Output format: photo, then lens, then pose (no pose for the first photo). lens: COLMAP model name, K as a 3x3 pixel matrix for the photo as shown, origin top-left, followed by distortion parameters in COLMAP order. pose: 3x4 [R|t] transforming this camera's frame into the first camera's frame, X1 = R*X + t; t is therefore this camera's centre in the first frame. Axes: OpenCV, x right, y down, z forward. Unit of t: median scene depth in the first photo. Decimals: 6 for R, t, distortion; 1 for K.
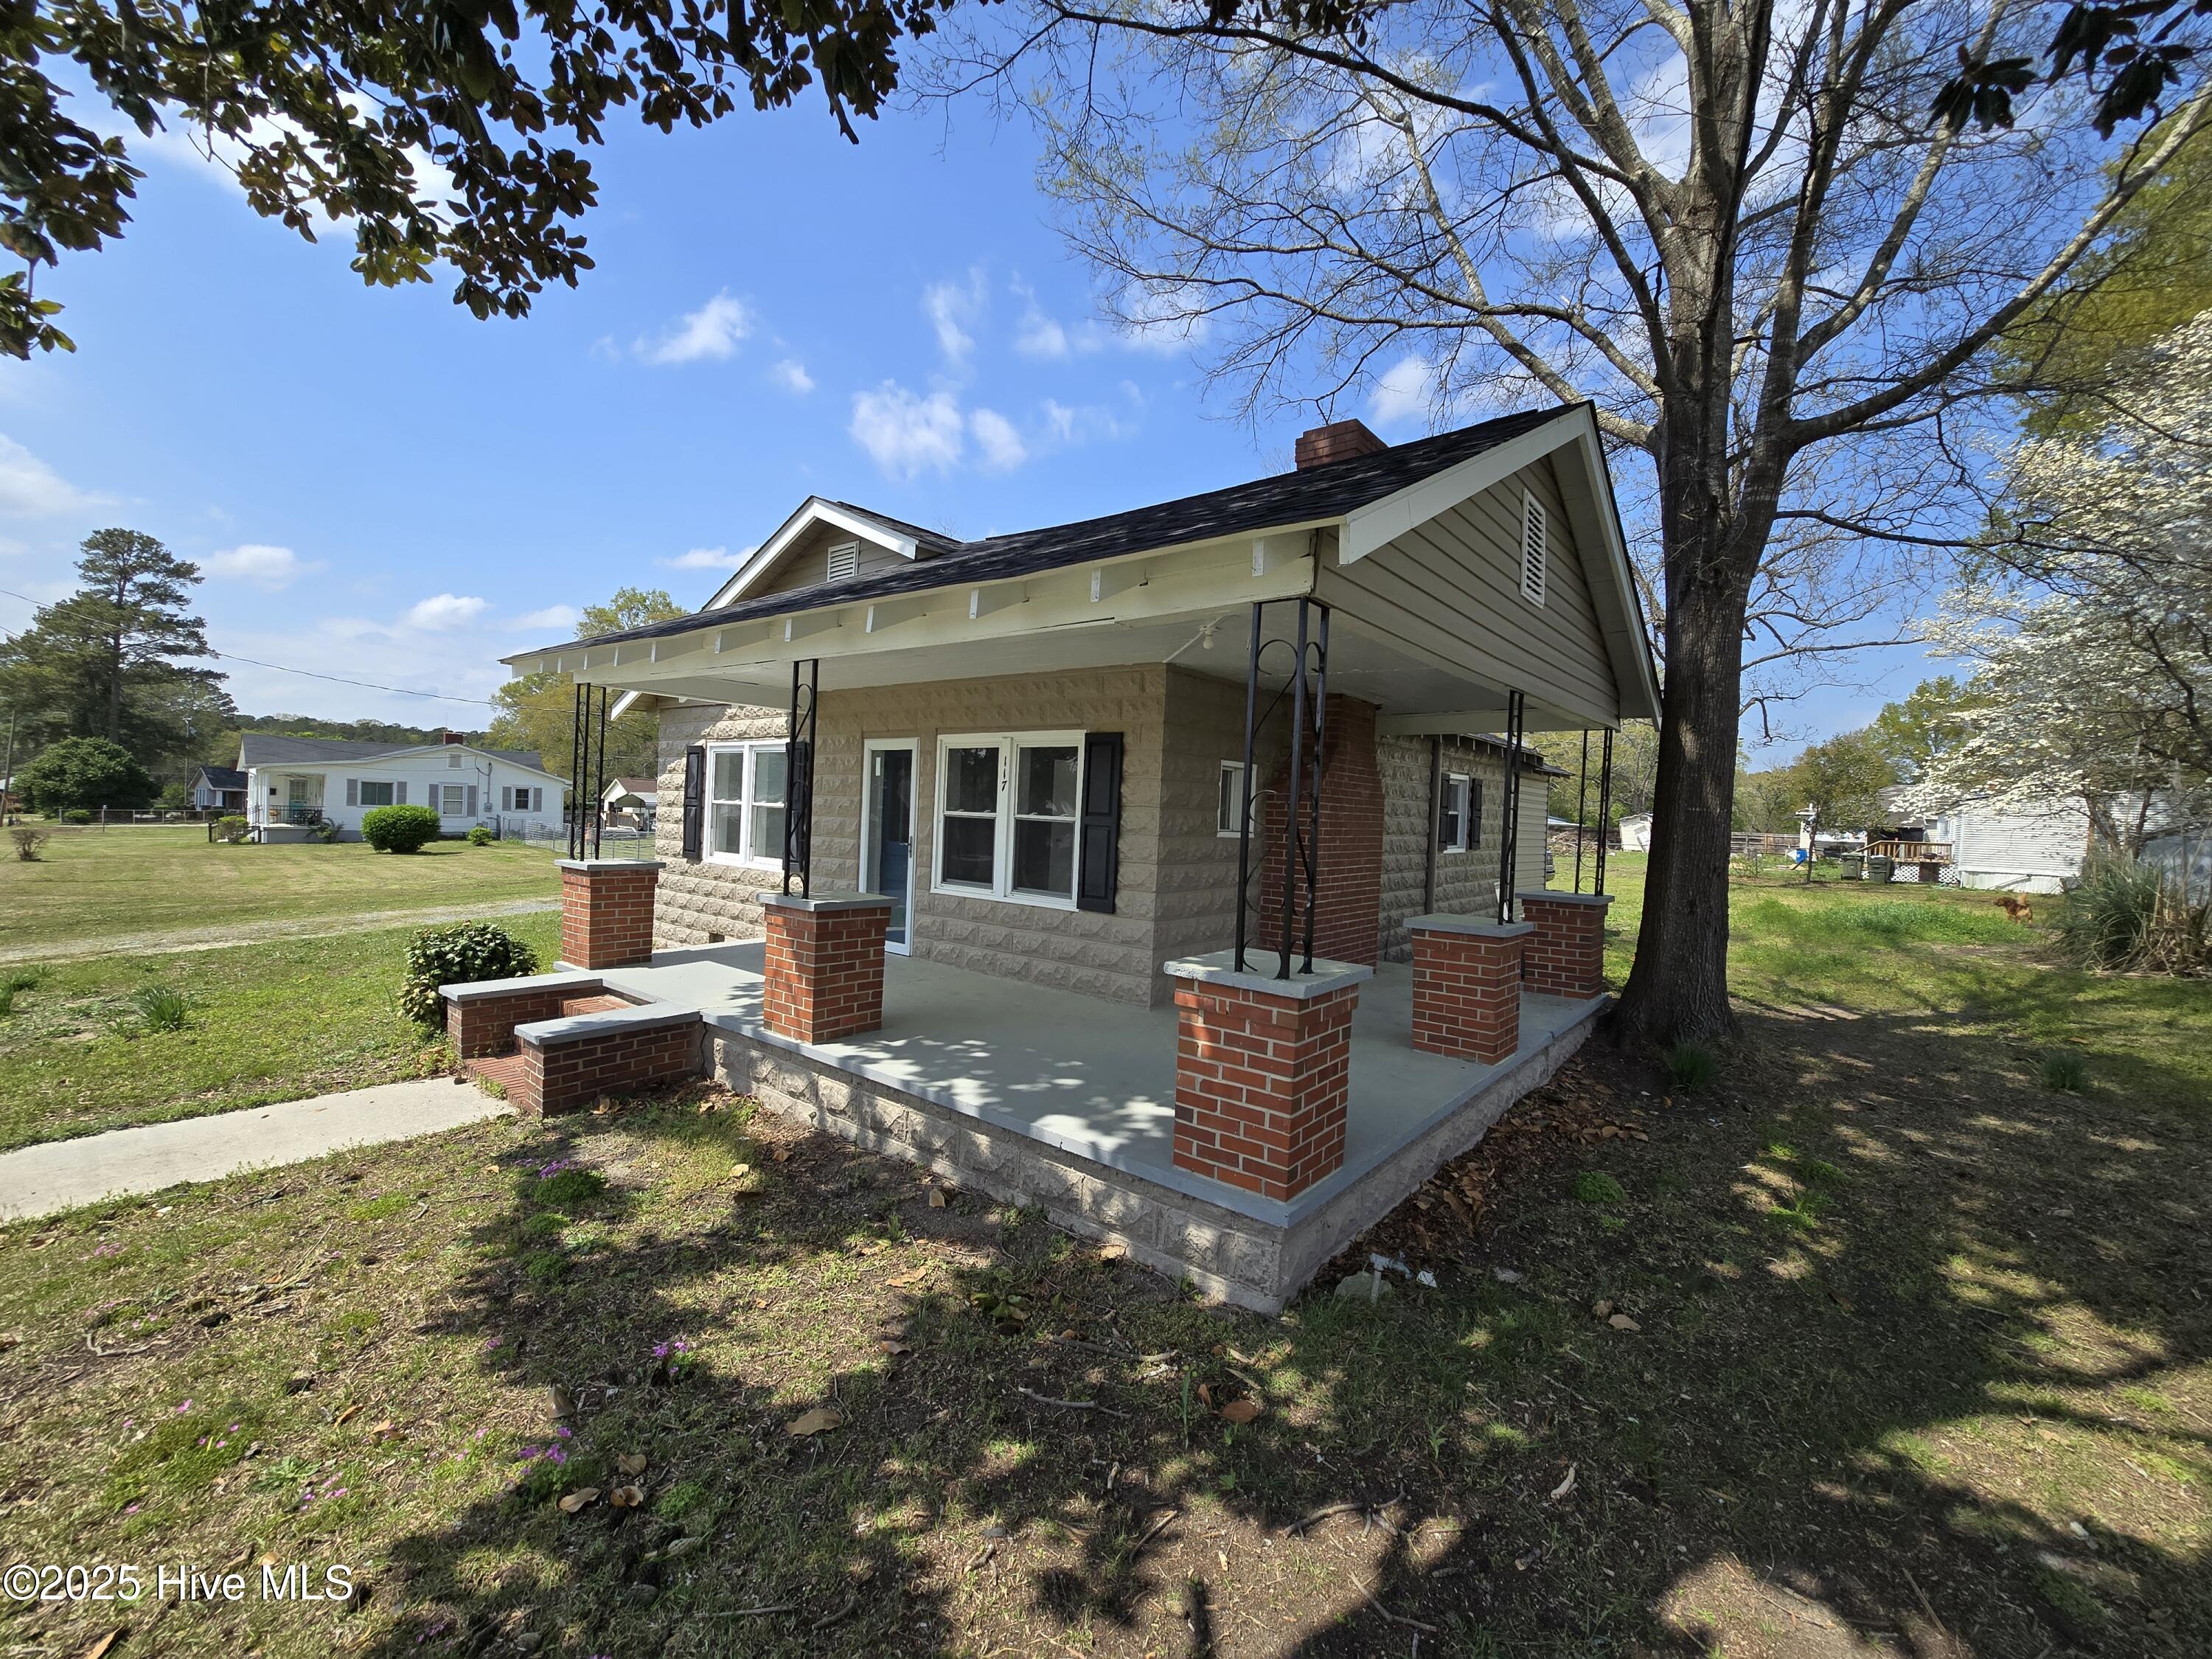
lens RADIAL K [[901.1, 0, 1105.4], [0, 901.1, 811.9], [0, 0, 1]] dist [-0.010633, 0.000204]
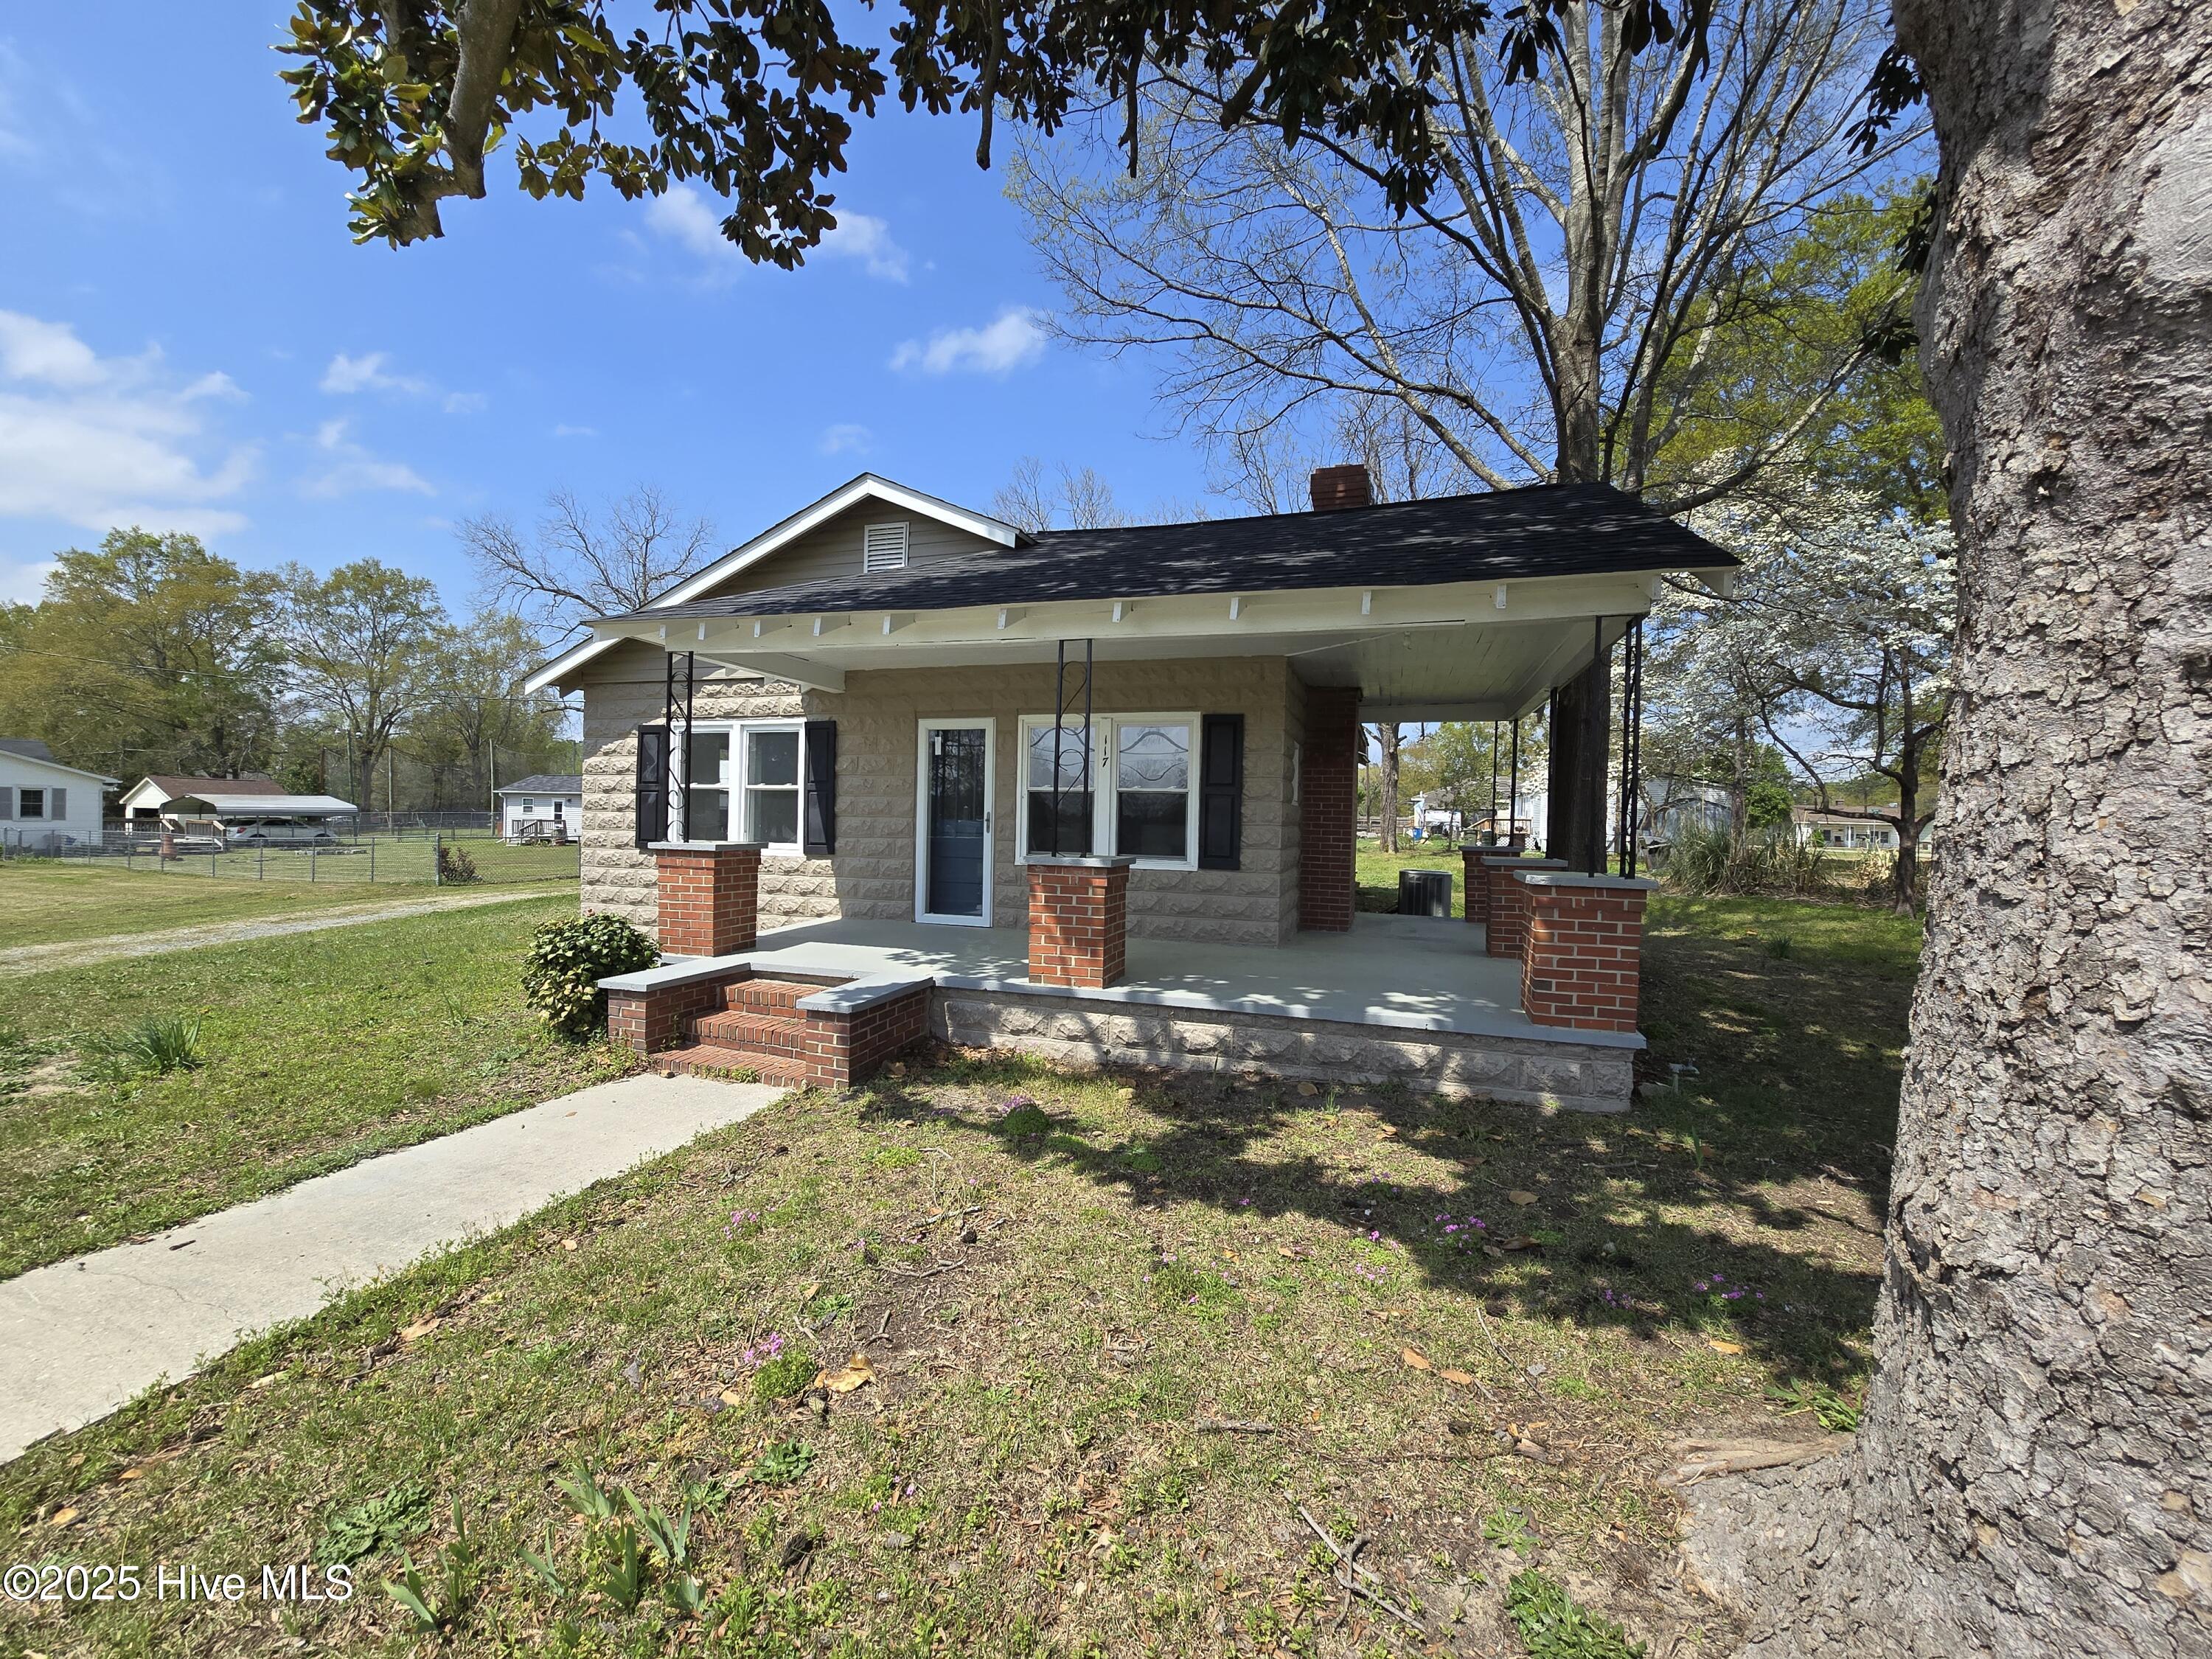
lens RADIAL K [[905.1, 0, 1102.8], [0, 905.1, 820.2], [0, 0, 1]] dist [-0.000969, -0.000129]
pose [[0.930676, -0.022603, 0.365144, -0.565124], [0.019016, 0.999729, 0.013419, 0.029533], [-0.365349, -0.005545, 0.930854, -0.032464]]
